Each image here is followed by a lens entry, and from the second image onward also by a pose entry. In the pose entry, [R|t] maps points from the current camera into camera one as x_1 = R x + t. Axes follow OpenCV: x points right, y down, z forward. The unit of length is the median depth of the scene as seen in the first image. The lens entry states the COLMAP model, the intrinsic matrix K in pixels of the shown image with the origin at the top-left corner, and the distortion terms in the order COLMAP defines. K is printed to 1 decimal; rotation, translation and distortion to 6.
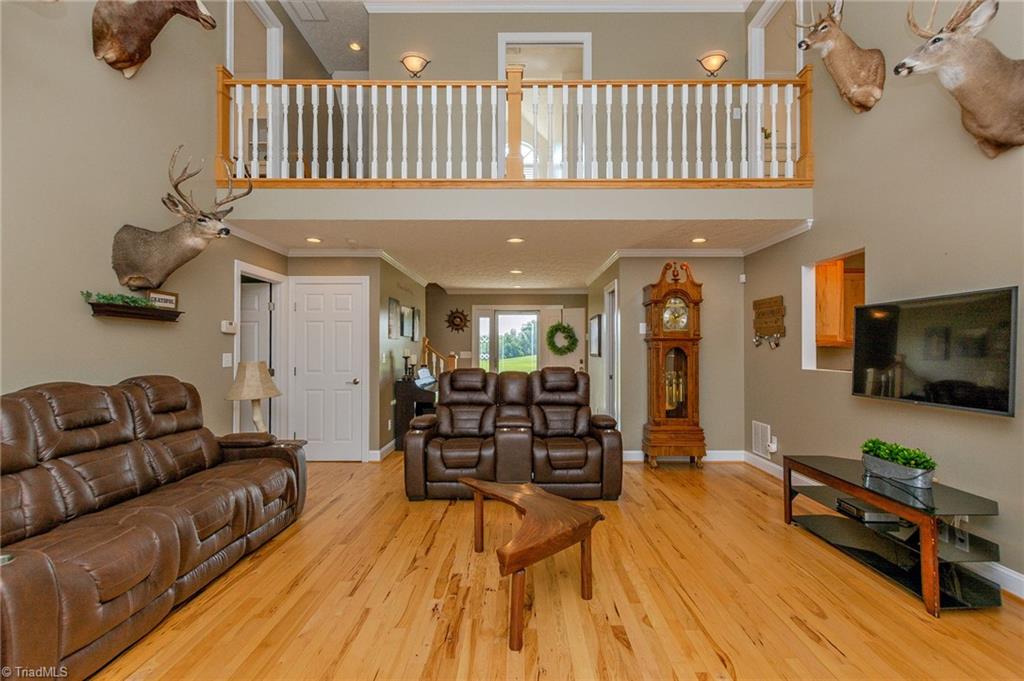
lens RADIAL K [[493.7, 0, 515.7], [0, 493.7, 345.0], [0, 0, 1]] dist [0.000858, 0.000068]
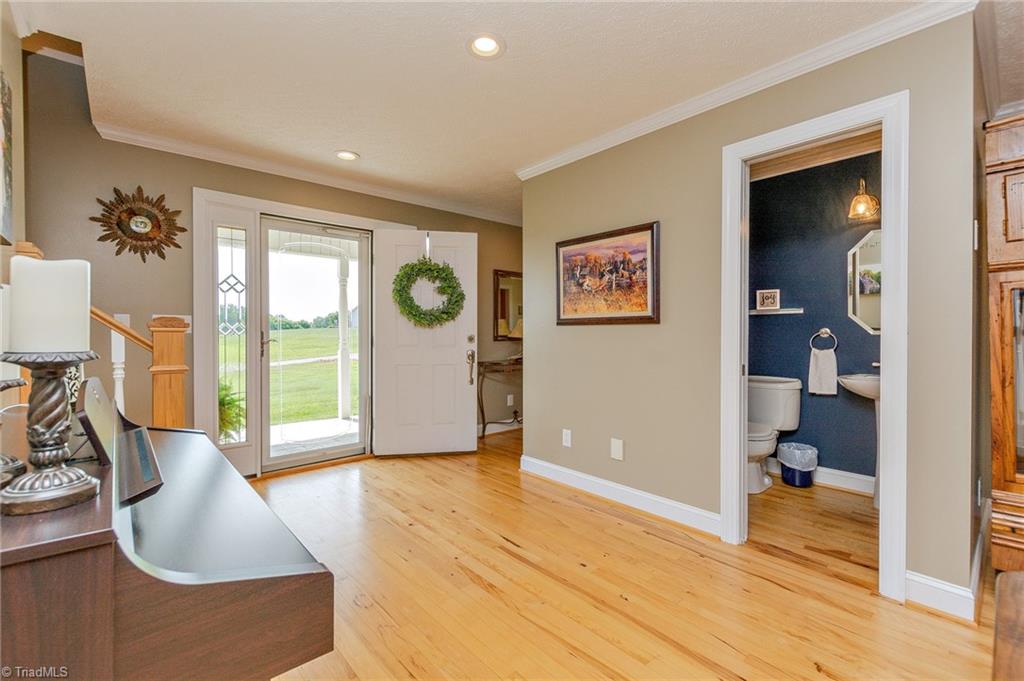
lens RADIAL K [[466.0, 0, 545.7], [0, 466.0, 329.8], [0, 0, 1]] dist [-0.002304, -0.000988]
pose [[0.749726, -0.003201, 0.661740, -0.206952], [-0.007148, 0.999891, 0.012936, 0.029011], [-0.661709, -0.014429, 0.749621, 0.988546]]
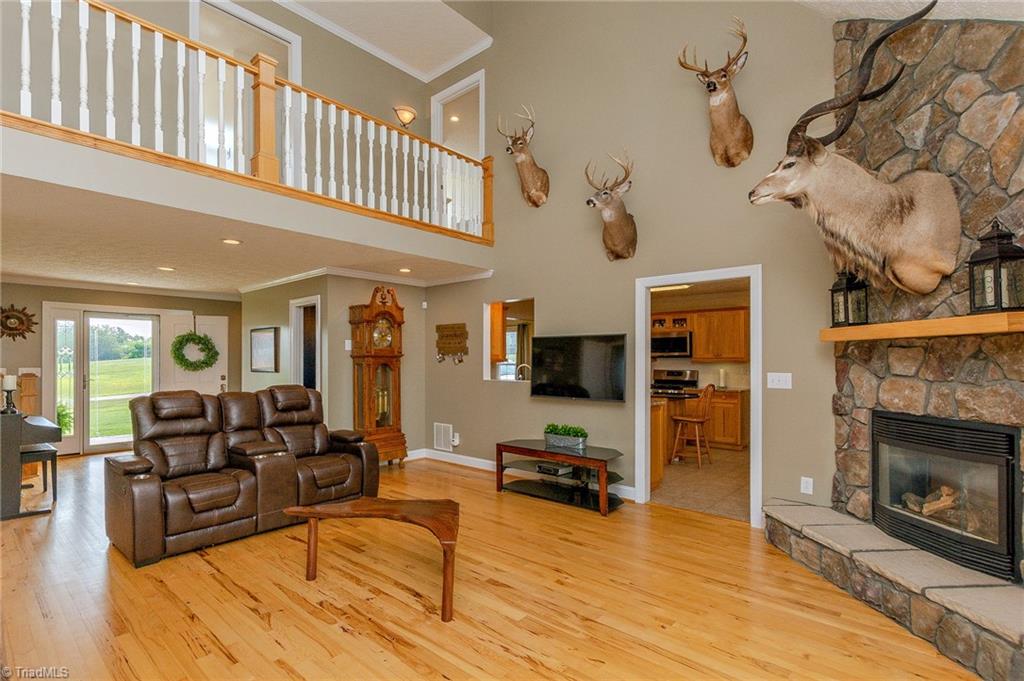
lens RADIAL K [[493.7, 0, 535.9], [0, 493.7, 360.3], [0, 0, 1]] dist [0.000858, 0.000068]
pose [[0.634906, 0.000125, 0.772590, -0.317874], [-0.007837, 0.999950, 0.006279, -0.012042], [-0.772550, -0.010041, 0.634875, 0.029760]]
